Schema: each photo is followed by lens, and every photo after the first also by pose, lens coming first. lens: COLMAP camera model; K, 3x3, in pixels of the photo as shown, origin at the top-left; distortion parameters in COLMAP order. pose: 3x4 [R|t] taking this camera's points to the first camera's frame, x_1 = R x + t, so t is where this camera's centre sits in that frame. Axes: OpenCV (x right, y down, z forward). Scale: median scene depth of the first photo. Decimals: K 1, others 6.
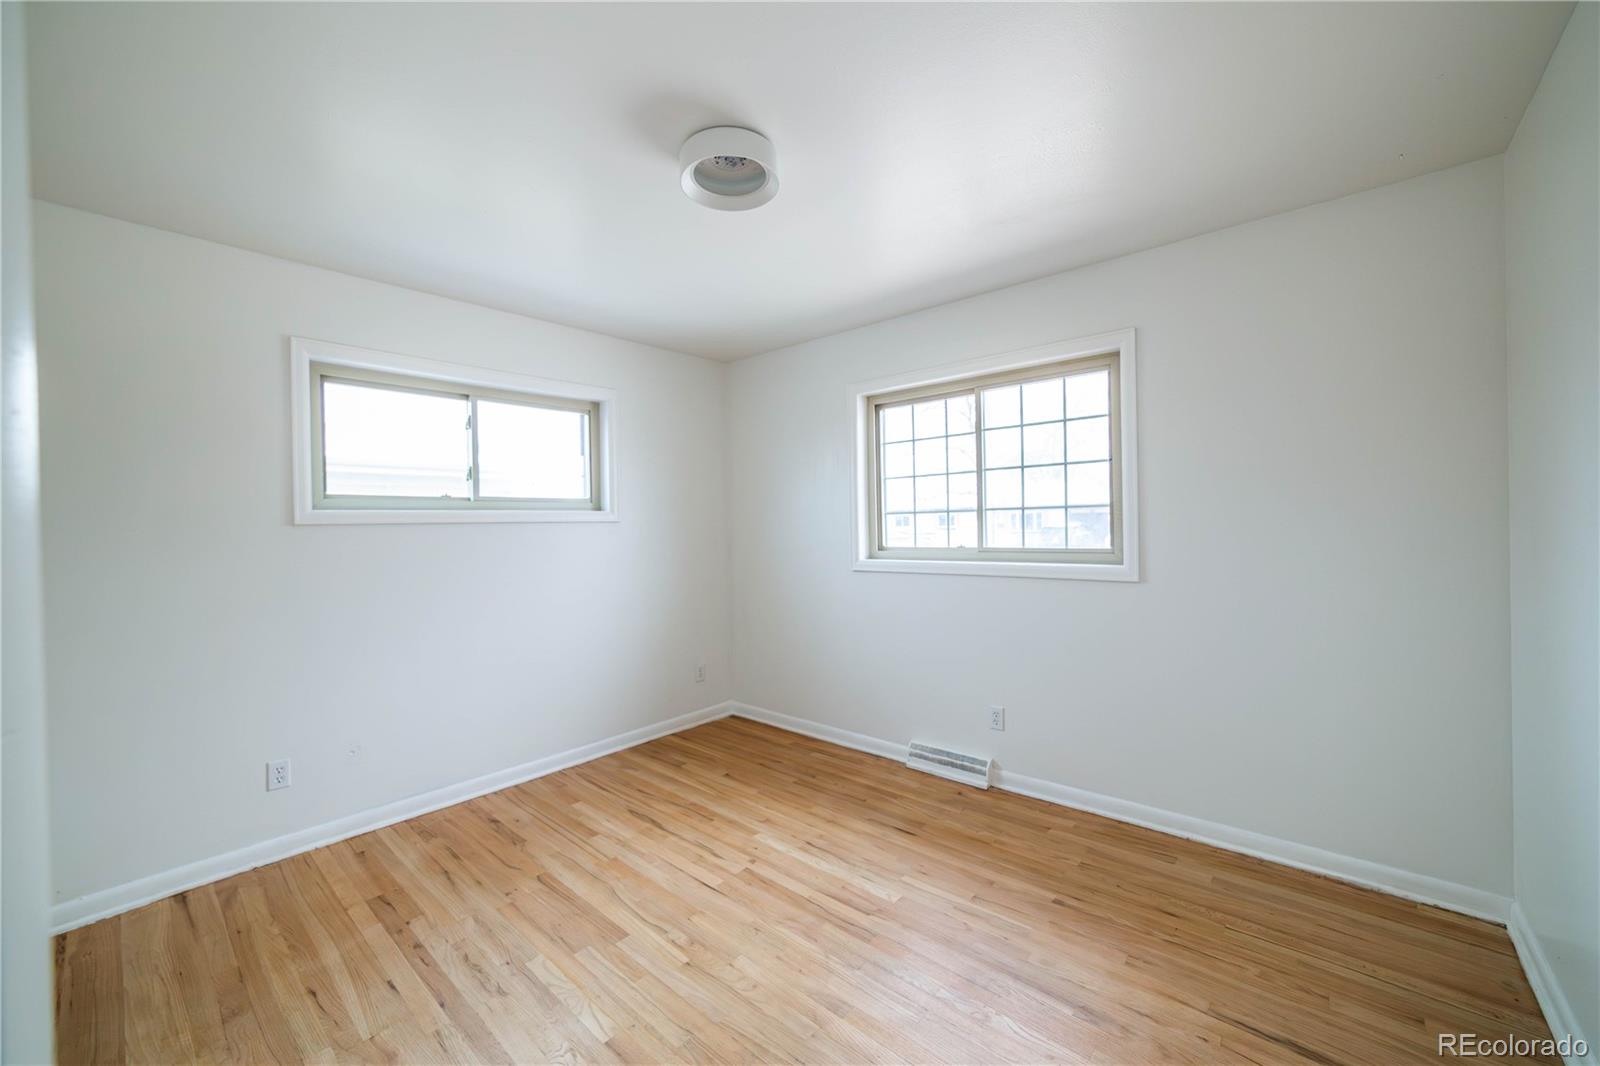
lens RADIAL K [[614.8, 0, 807.6], [0, 614.8, 529.8], [0, 0, 1]] dist [-0.012896, 0.000742]
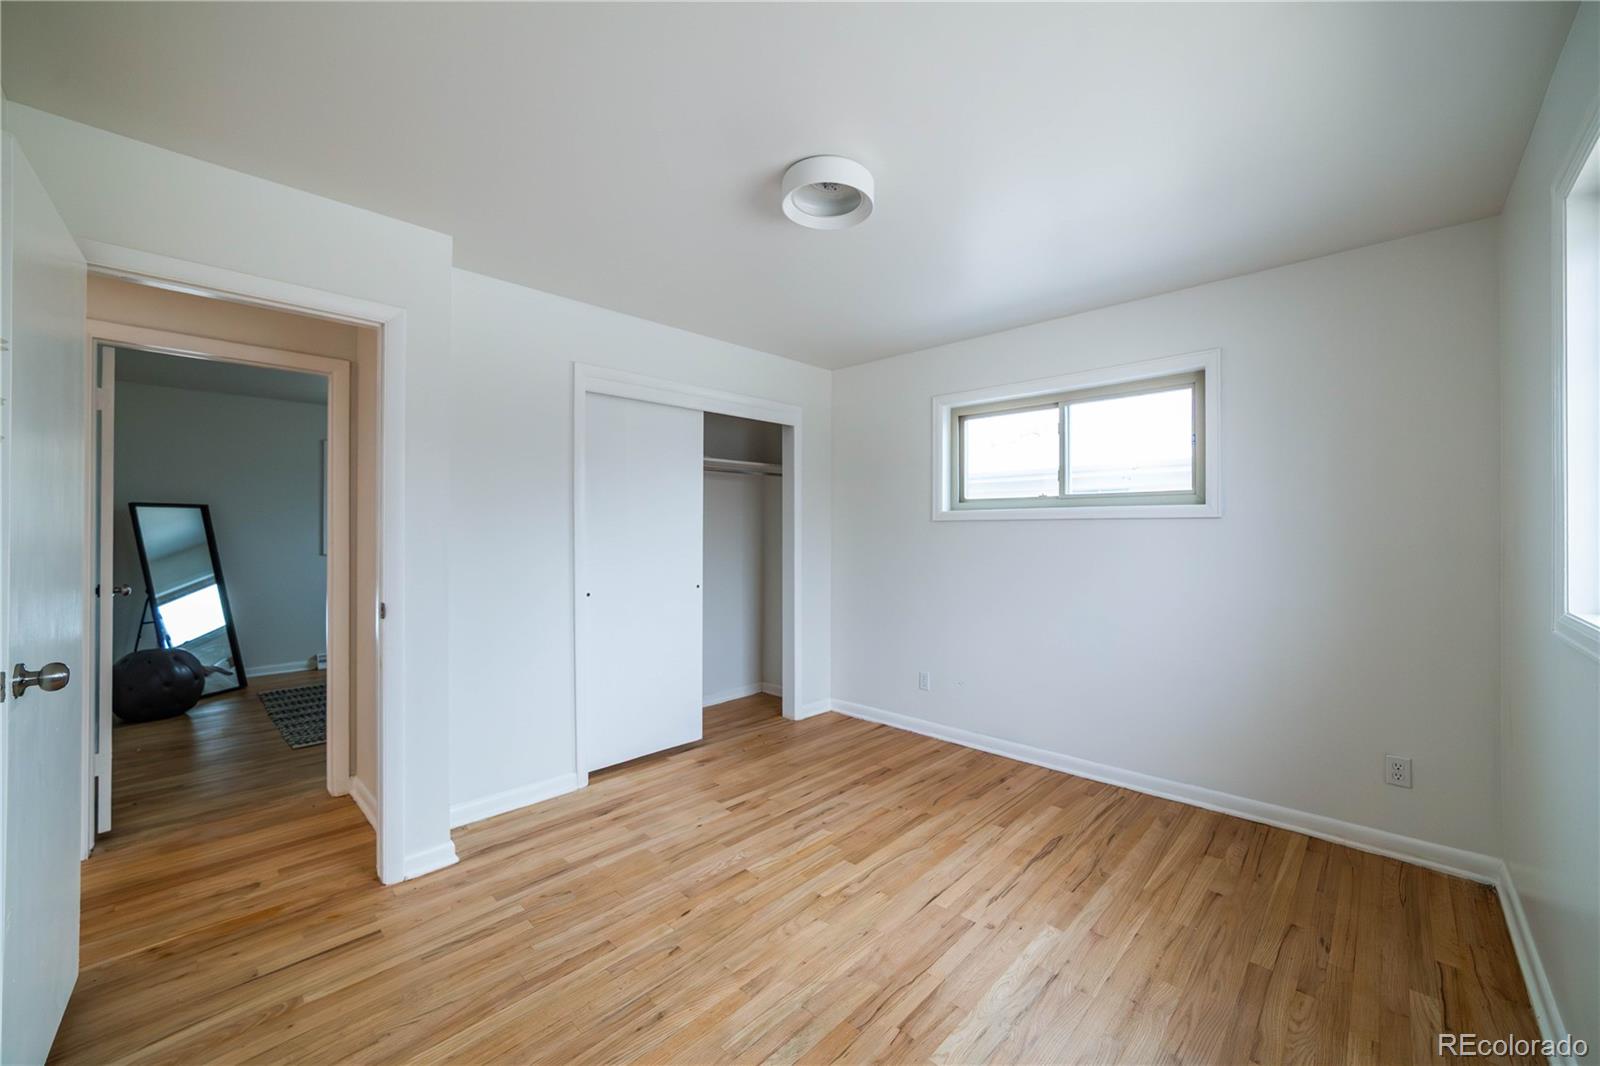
lens RADIAL K [[614.8, 0, 800.8], [0, 614.8, 531.6], [0, 0, 1]] dist [-0.012896, 0.000742]
pose [[-0.042910, 0.021985, -0.998837, 0.651882], [-0.007158, 0.999725, 0.022312, -0.012433], [0.999053, 0.008107, -0.042741, 0.679678]]
